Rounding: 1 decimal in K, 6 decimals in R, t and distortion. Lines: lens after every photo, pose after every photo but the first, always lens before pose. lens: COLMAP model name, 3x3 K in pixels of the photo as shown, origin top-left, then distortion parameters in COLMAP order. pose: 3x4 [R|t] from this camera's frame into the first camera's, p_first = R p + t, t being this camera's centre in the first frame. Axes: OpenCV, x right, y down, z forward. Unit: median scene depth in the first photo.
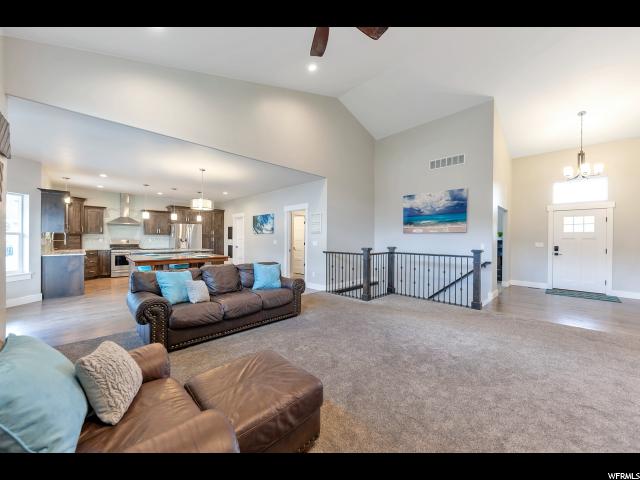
lens RADIAL K [[240.3, 0, 322.2], [0, 240.3, 239.6], [0, 0, 1]] dist [0.000971, -0.000143]
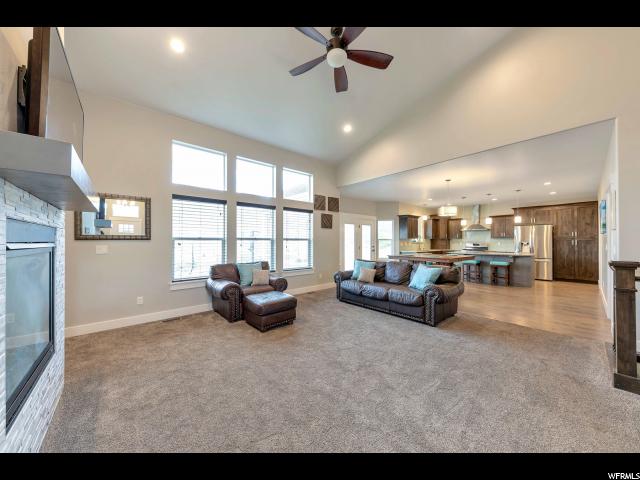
lens RADIAL K [[225.1, 0, 319.7], [0, 225.1, 239.5], [0, 0, 1]] dist [-0.000977, 0.000199]
pose [[-0.061402, -0.015360, -0.997995, 0.378021], [-0.004681, 0.999875, -0.015101, 0.003477], [0.998102, 0.003744, -0.061466, 0.309738]]
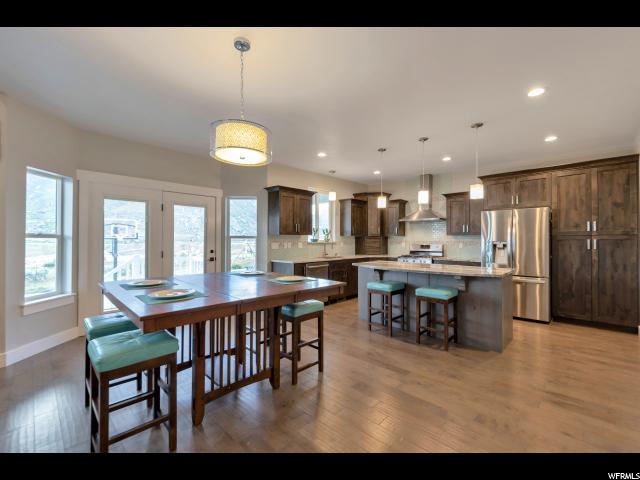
lens RADIAL K [[271.7, 0, 320.0], [0, 271.7, 236.6], [0, 0, 1]] dist [0.001084, -0.002751]
pose [[0.029803, -0.020306, -0.999350, -0.079270], [-0.007900, 0.999758, -0.020550, -0.002518], [0.999525, 0.008508, 0.029635, 0.736851]]
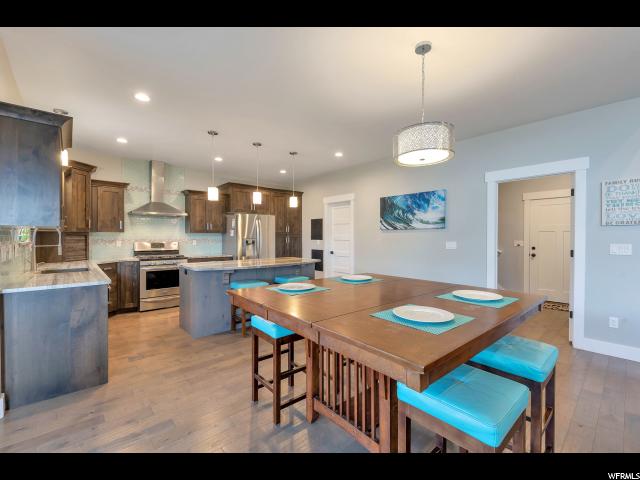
lens RADIAL K [[271.7, 0, 321.8], [0, 271.7, 240.8], [0, 0, 1]] dist [0.001084, -0.002751]
pose [[0.999005, -0.006779, -0.044075, -0.431653], [0.007051, 0.999957, 0.006029, -0.004121], [0.044033, -0.006334, 0.999010, 0.398579]]
